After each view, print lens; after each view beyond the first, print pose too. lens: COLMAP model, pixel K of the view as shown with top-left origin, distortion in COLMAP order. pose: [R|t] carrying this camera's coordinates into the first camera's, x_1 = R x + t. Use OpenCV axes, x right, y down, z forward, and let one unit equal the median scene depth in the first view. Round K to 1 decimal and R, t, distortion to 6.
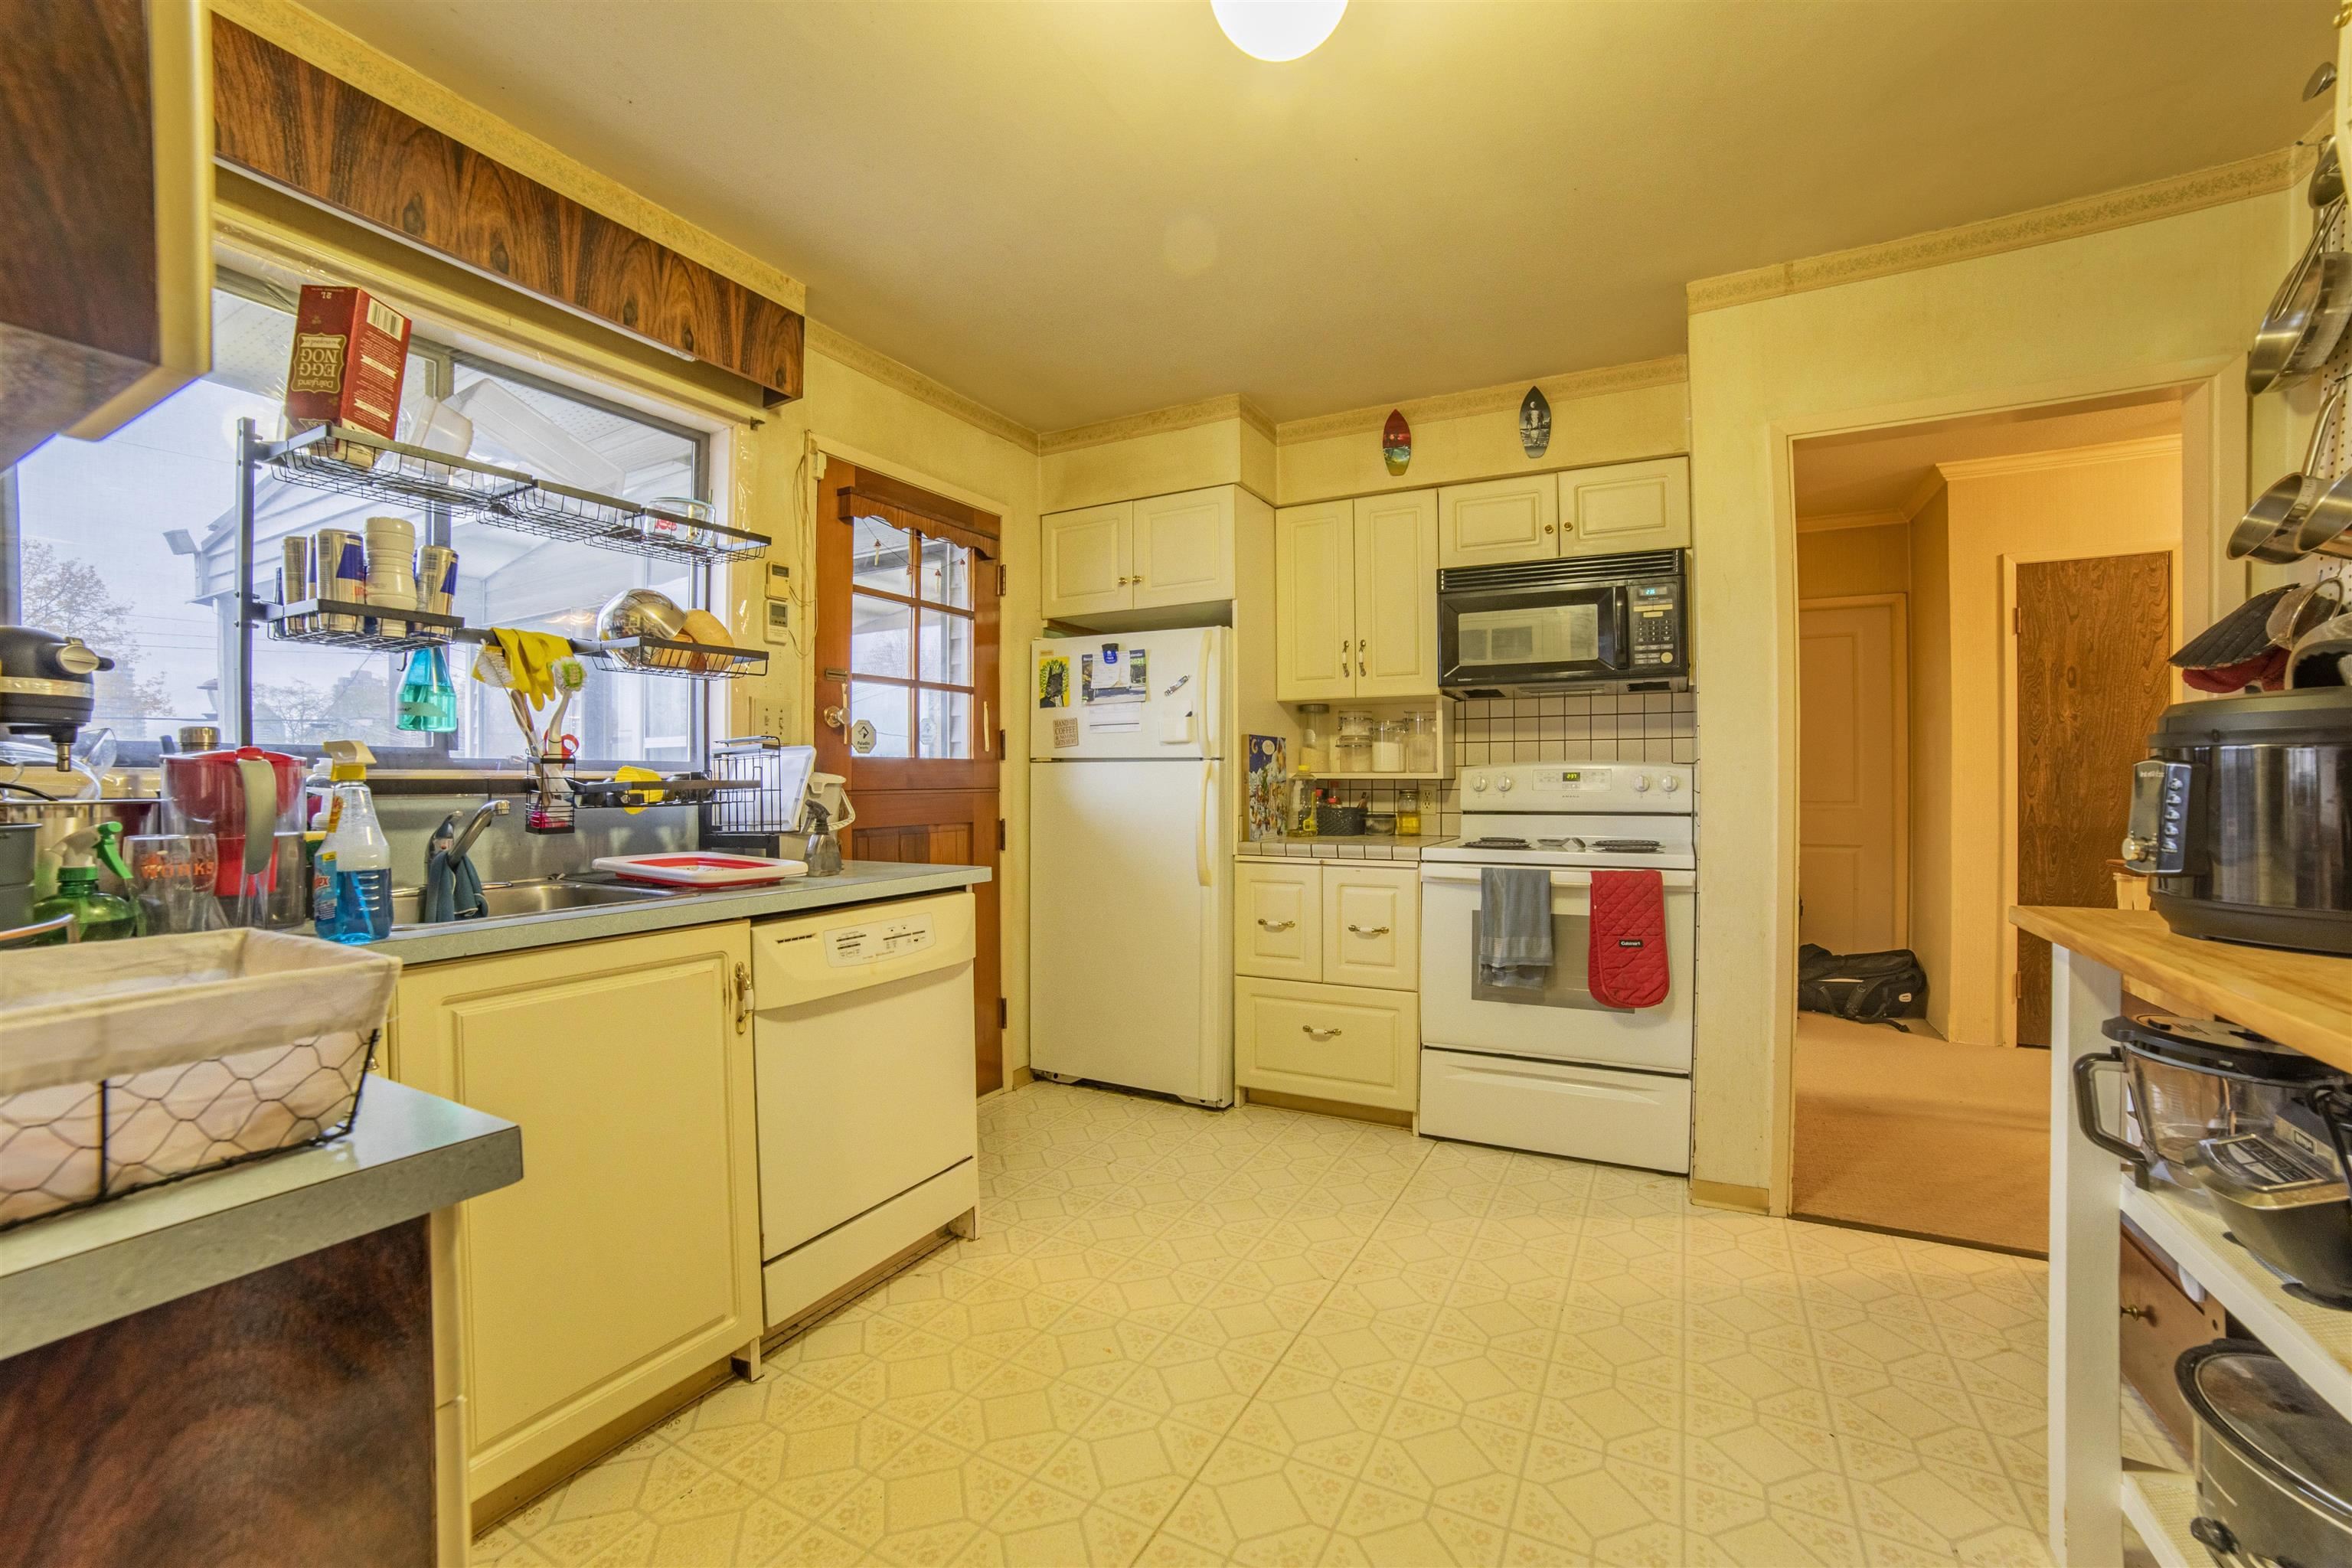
lens RADIAL K [[929.5, 0, 1176.0], [0, 929.5, 784.0], [0, 0, 1]] dist [-0.074196, 0.000060]
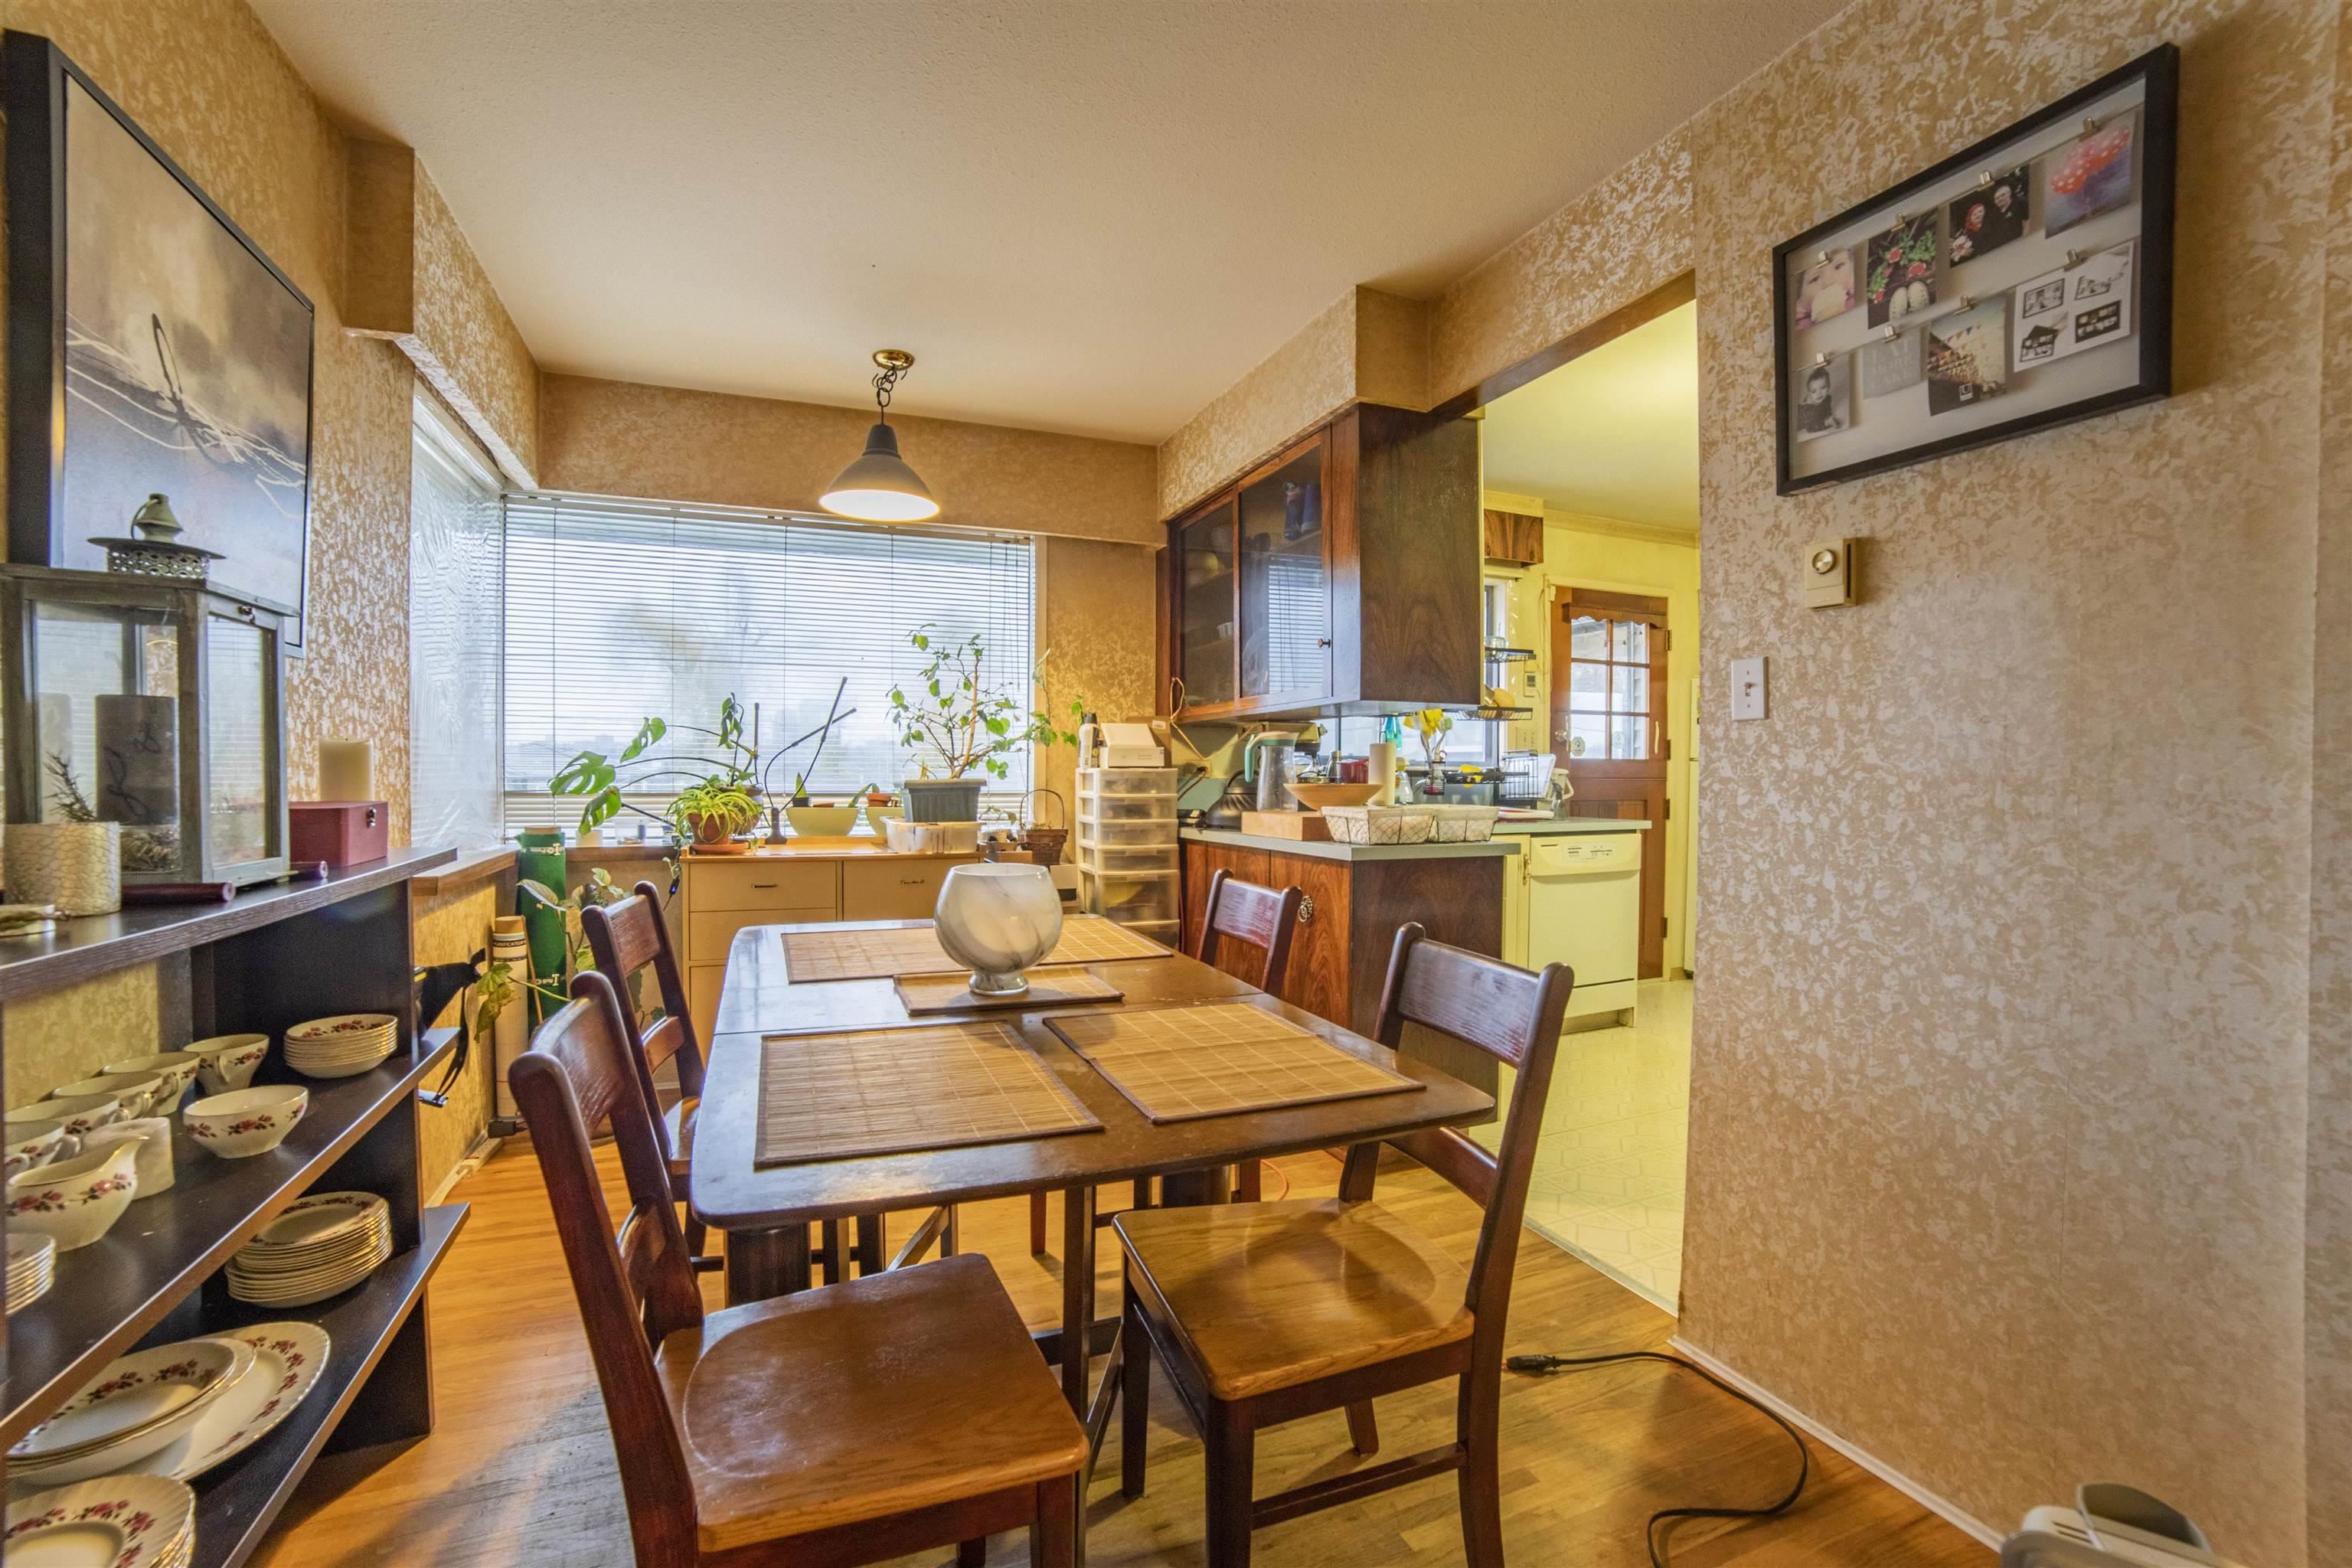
lens RADIAL K [[929.5, 0, 1176.0], [0, 929.5, 784.0], [0, 0, 1]] dist [-0.074196, 0.000060]
pose [[0.753438, 0.016919, -0.657301, 0.234771], [-0.010180, 0.999849, 0.014068, 0.001789], [0.657440, -0.003908, 0.753497, -0.829431]]
